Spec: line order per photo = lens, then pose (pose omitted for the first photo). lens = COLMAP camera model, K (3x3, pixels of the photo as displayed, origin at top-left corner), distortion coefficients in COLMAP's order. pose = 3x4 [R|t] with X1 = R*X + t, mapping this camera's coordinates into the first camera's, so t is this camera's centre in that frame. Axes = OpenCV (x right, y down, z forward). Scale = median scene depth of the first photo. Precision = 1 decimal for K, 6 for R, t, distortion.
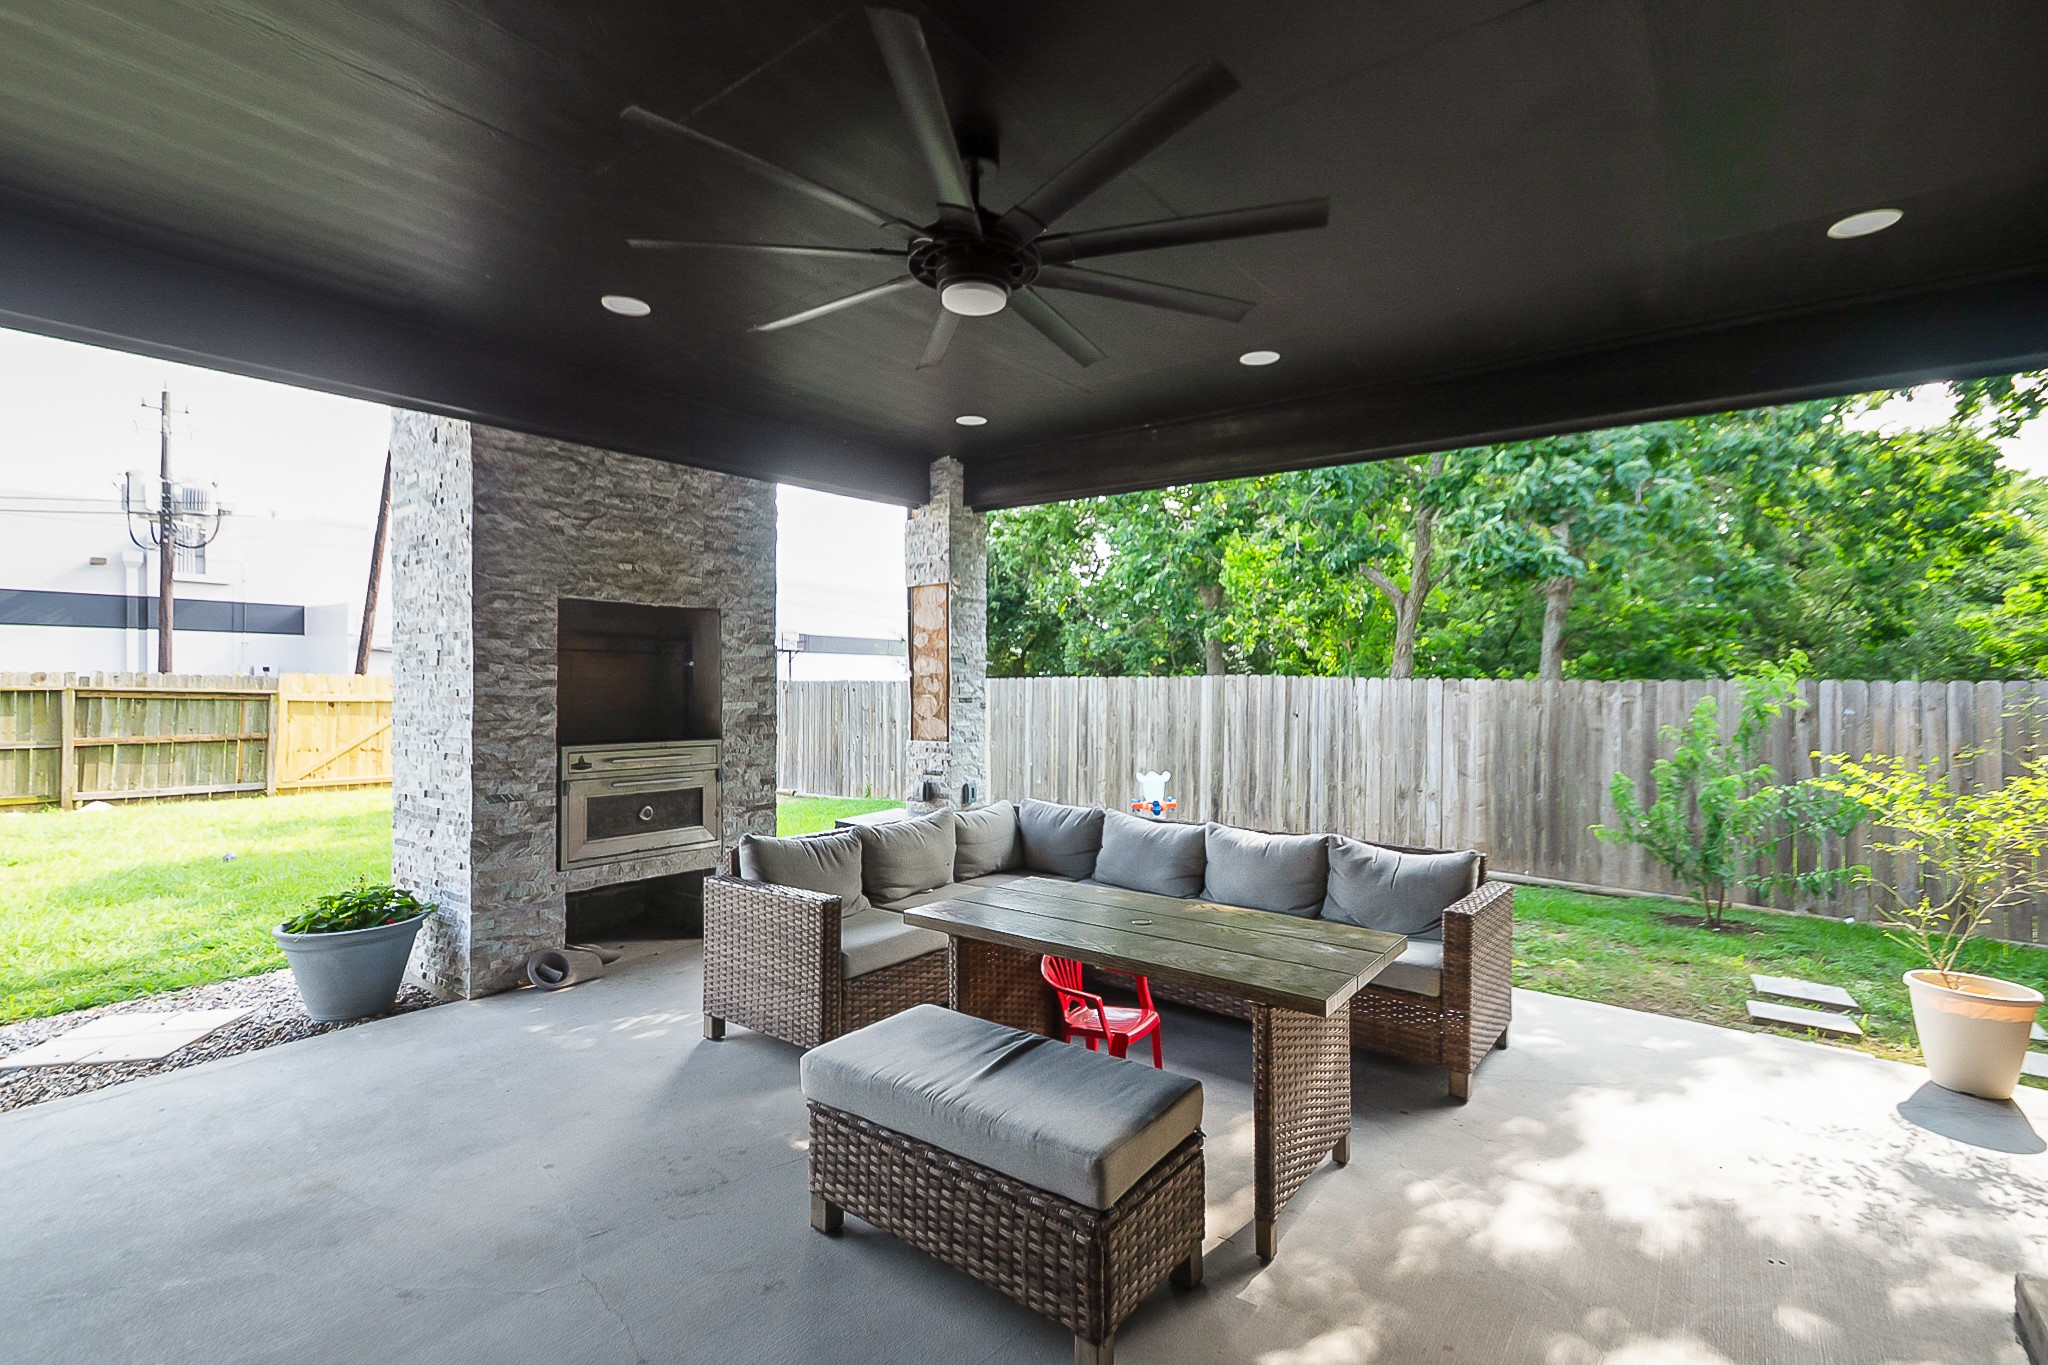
lens RADIAL K [[923.4, 0, 1038.1], [0, 923.4, 682.4], [0, 0, 1]] dist [0.026958, -0.009366]
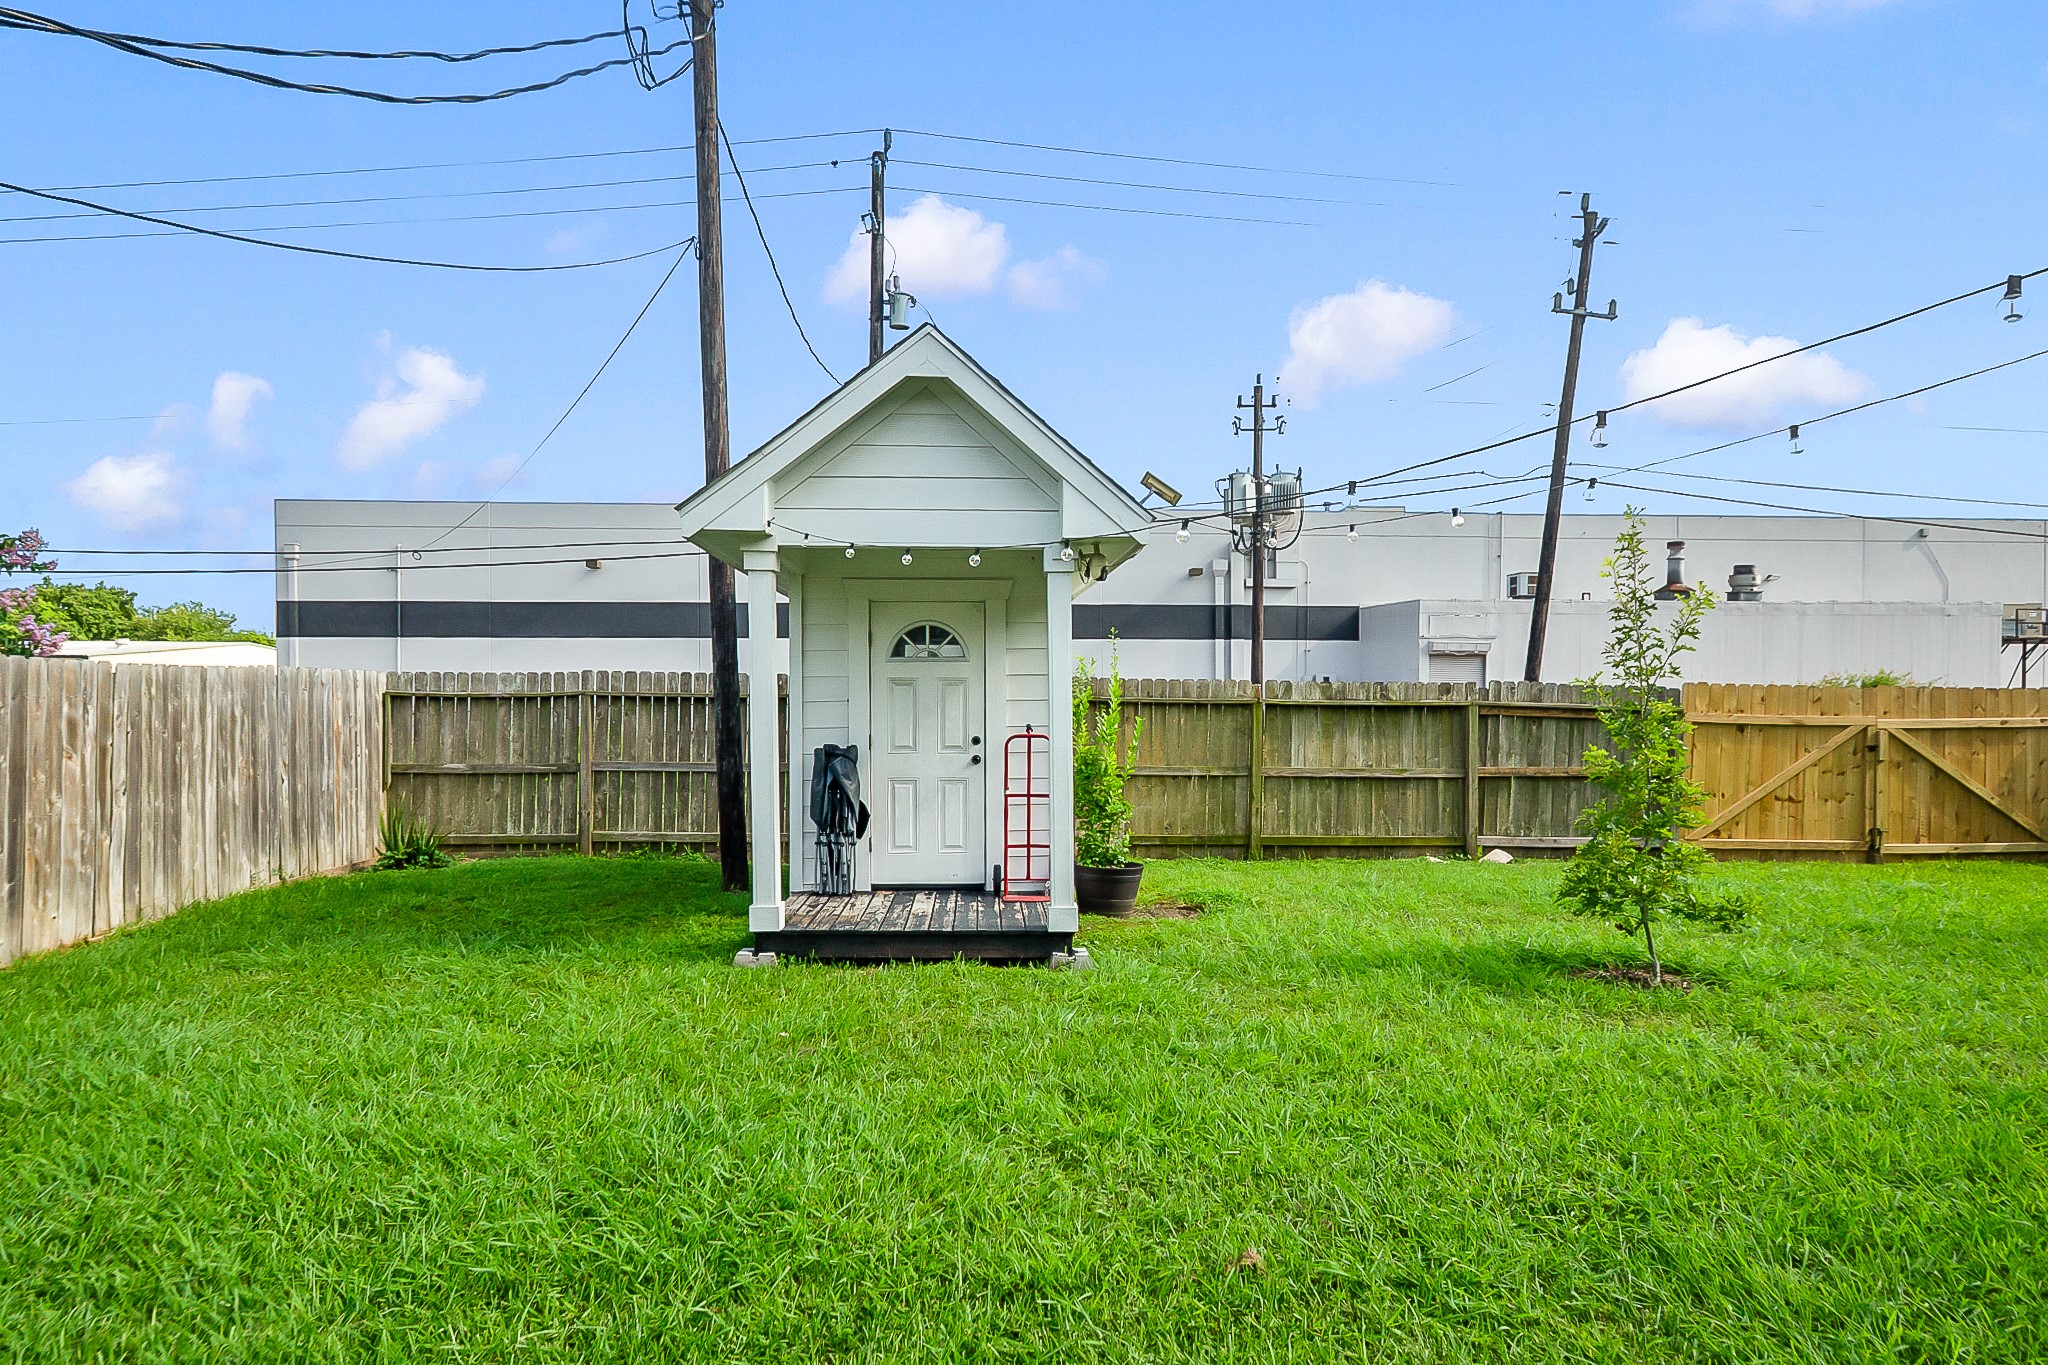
lens RADIAL K [[1190.0, 0, 1014.7], [0, 1190.0, 692.9], [0, 0, 1]] dist [0.004692, -0.000194]
pose [[0.669628, -0.000972, -0.742696, -1.168442], [0.000825, 0.999999, -0.000565, -0.005645], [0.742696, -0.000235, 0.669628, 0.088070]]
